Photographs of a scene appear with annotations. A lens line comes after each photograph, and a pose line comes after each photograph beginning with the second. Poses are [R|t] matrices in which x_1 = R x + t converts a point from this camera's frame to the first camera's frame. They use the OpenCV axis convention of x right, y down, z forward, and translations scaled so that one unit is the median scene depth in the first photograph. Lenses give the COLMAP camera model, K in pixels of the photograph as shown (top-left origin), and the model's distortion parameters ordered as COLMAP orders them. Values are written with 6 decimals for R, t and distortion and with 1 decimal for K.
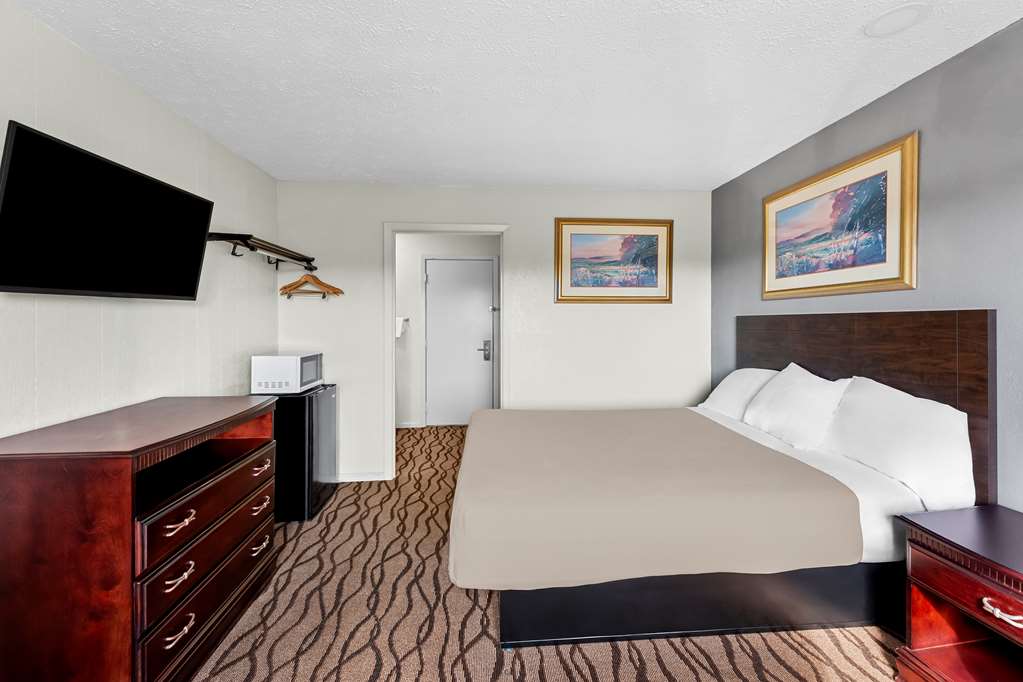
lens RADIAL K [[408.2, 0, 520.4], [0, 408.2, 321.2], [0, 0, 1]] dist [0.010479, -0.003700]
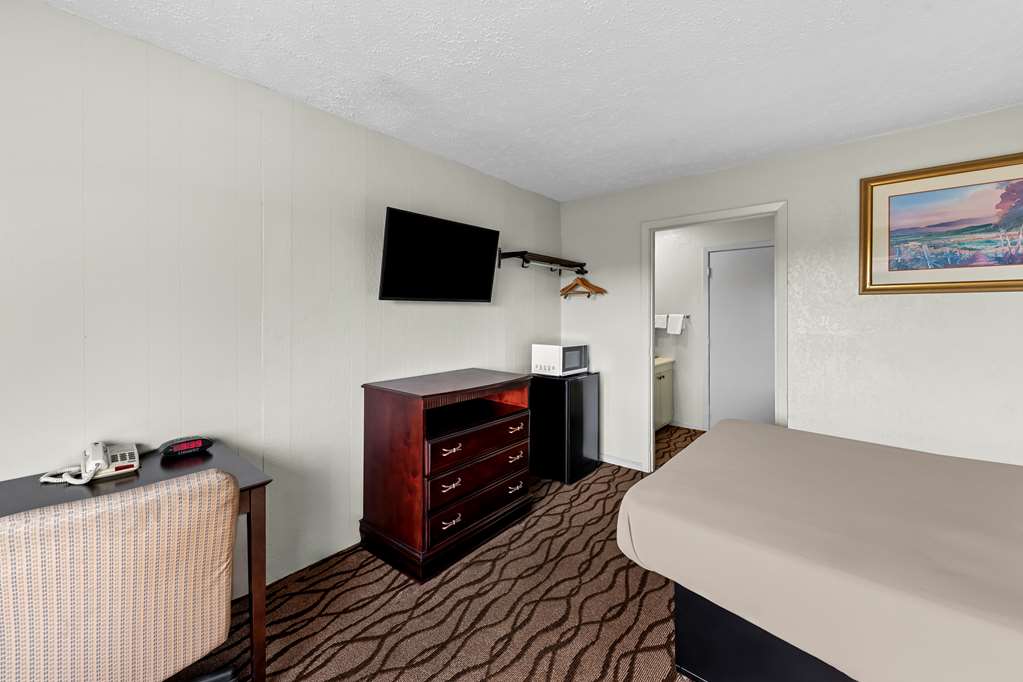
lens RADIAL K [[408.2, 0, 520.4], [0, 408.2, 314.7], [0, 0, 1]] dist [0.010479, -0.003700]
pose [[0.714480, 0.000881, -0.699656, 0.279812], [-0.006520, 0.999964, -0.005400, 0.000199], [0.699626, 0.008420, 0.714460, 0.067272]]
